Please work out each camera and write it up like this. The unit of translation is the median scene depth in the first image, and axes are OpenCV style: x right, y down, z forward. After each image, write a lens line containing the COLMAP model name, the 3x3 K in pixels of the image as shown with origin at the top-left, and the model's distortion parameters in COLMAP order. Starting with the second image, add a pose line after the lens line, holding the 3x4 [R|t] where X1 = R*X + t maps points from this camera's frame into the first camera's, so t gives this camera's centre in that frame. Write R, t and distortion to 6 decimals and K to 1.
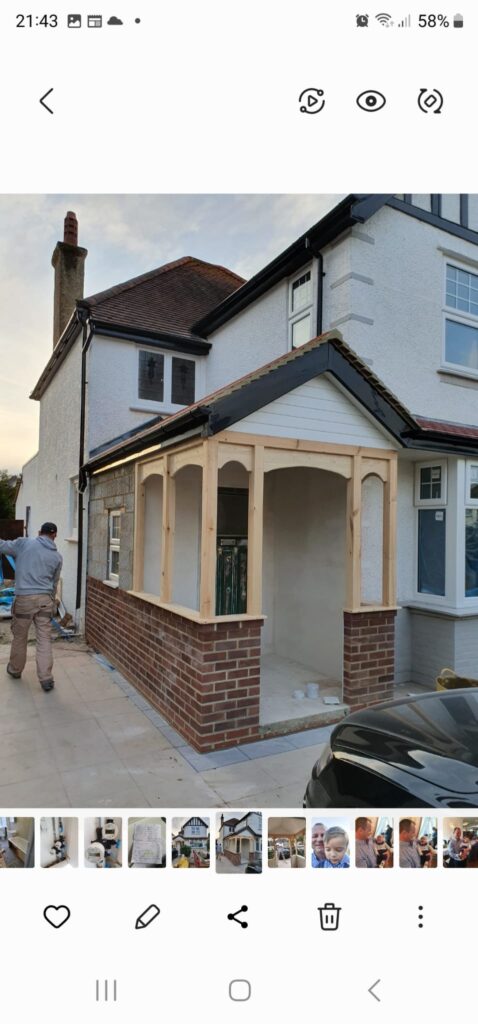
lens RADIAL K [[509.1, 0, 252.4], [0, 509.1, 514.4], [0, 0, 1]] dist [0.001304, 0.000099]
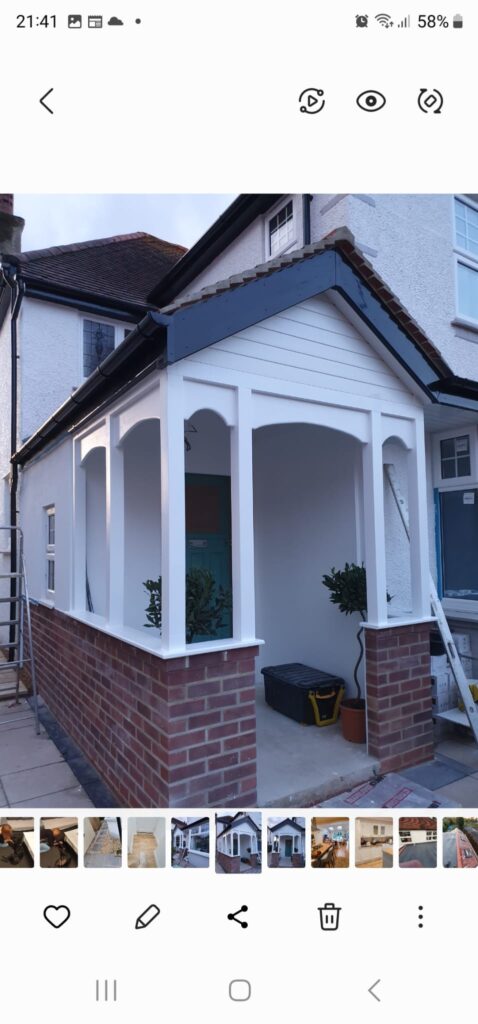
lens RADIAL K [[509.1, 0, 252.4], [0, 509.1, 514.4], [0, 0, 1]] dist [0.001304, 0.000099]
pose [[0.997296, -0.030612, 0.066814, -0.023040], [0.032425, 0.999130, -0.026222, 0.045582], [-0.065953, 0.028317, 0.997421, 0.290886]]
